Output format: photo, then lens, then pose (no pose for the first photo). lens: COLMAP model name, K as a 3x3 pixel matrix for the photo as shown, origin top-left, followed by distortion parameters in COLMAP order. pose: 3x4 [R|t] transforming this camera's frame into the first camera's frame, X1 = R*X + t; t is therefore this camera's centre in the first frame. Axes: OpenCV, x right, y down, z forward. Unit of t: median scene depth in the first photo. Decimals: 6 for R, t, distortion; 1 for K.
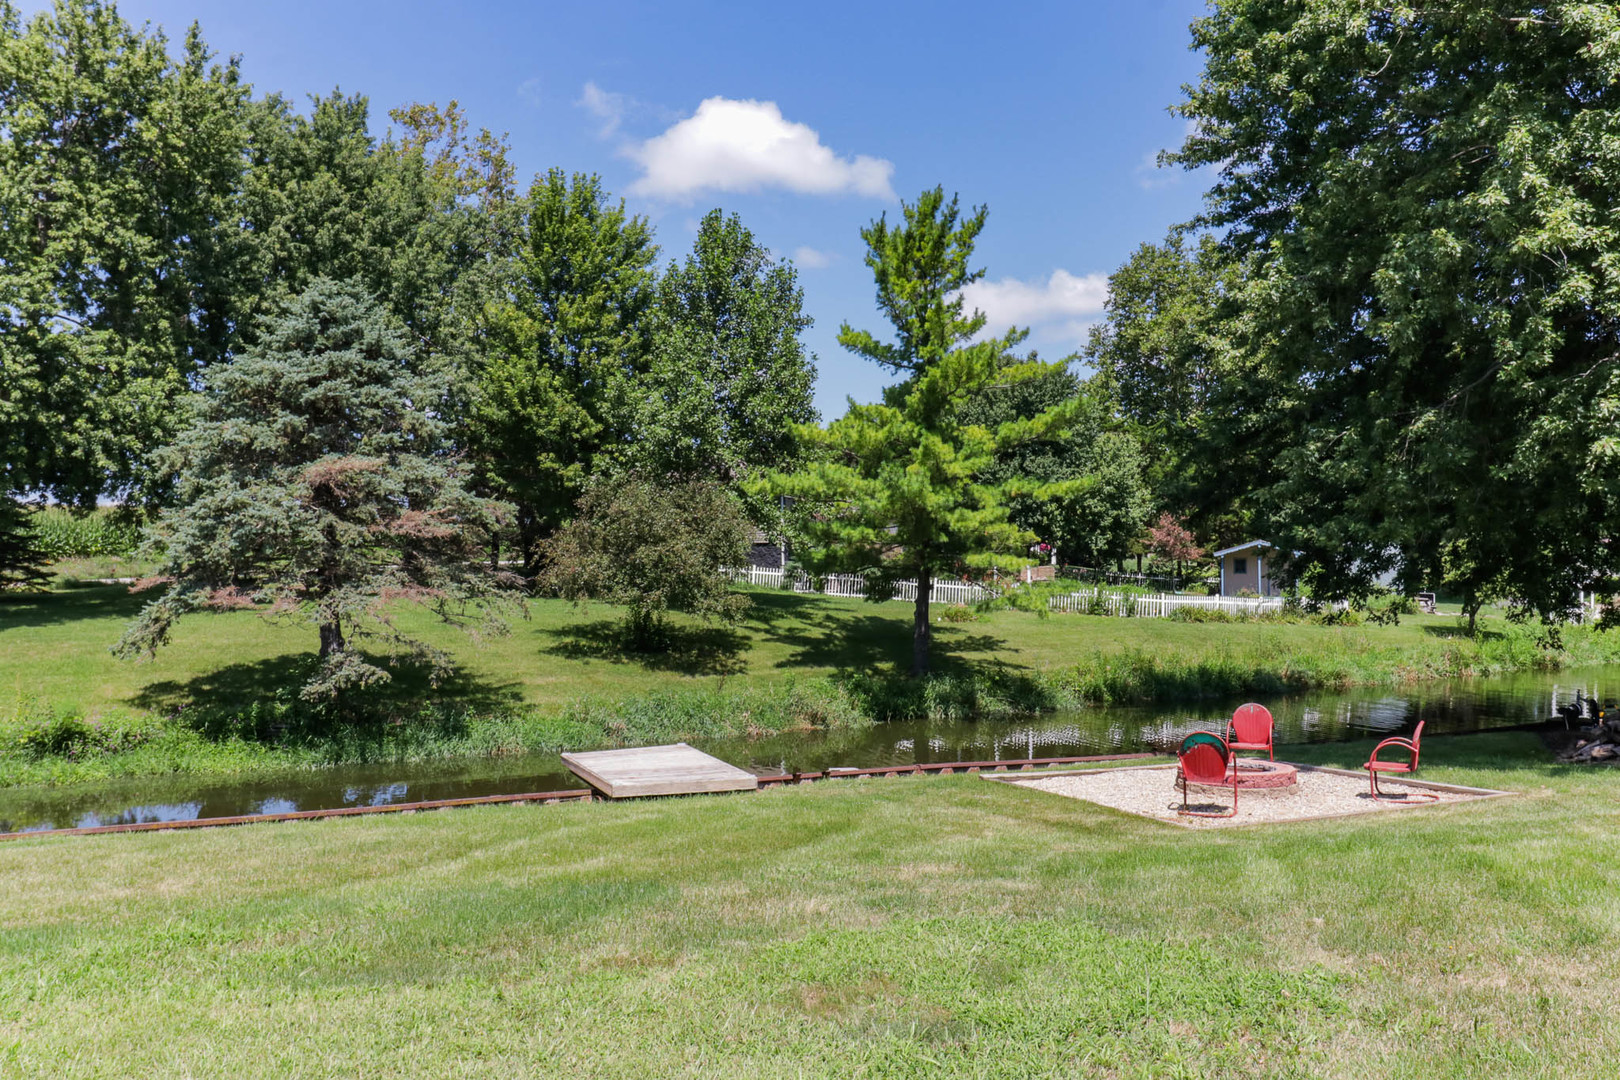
lens RADIAL K [[1236.6, 0, 810.8], [0, 1236.6, 536.9], [0, 0, 1]] dist [0.012902, 0.010154]
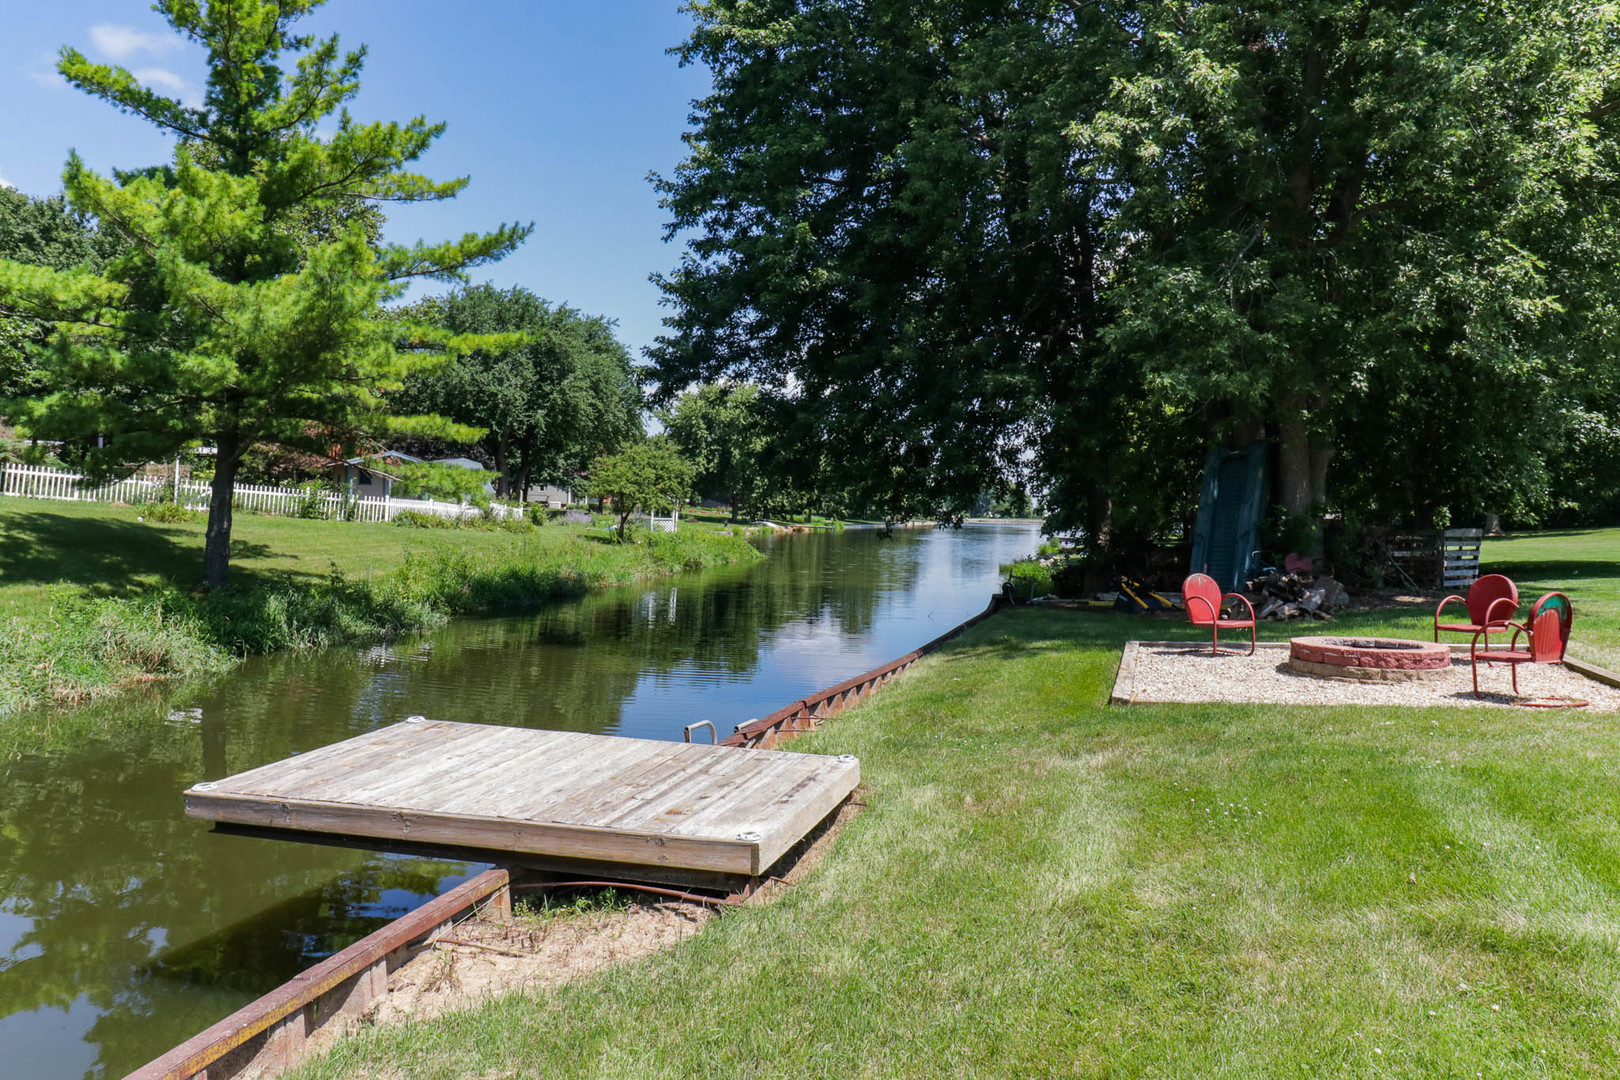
lens RADIAL K [[1091.5, 0, 799.5], [0, 1091.5, 496.1], [0, 0, 1]] dist [0.006233, -0.001776]
pose [[0.615781, 0.029098, 0.787380, -0.195075], [-0.042114, 0.999105, -0.003987, 0.048742], [-0.786791, -0.030705, 0.616455, 0.378402]]
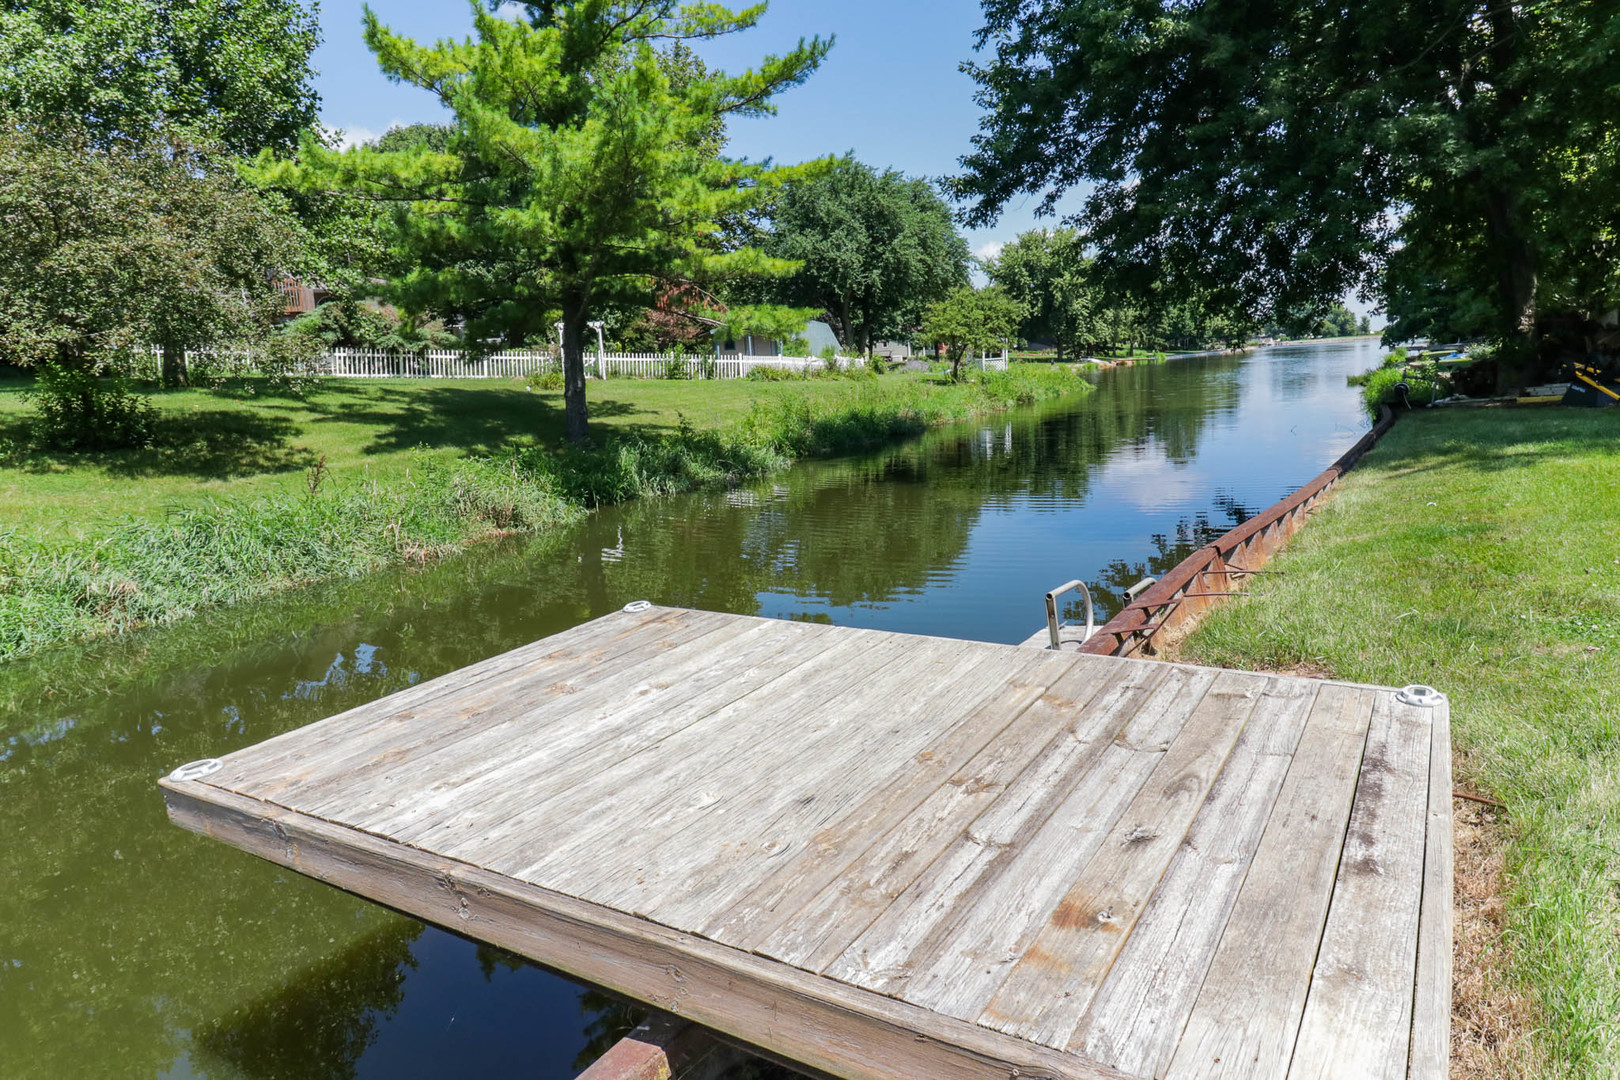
lens RADIAL K [[937.3, 0, 856.0], [0, 937.3, 490.5], [0, 0, 1]] dist [0.004975, -0.001061]
pose [[0.801774, -0.121760, 0.585093, -0.110664], [0.044471, 0.988466, 0.144764, 0.065271], [-0.595971, -0.090048, 0.797941, 0.463695]]
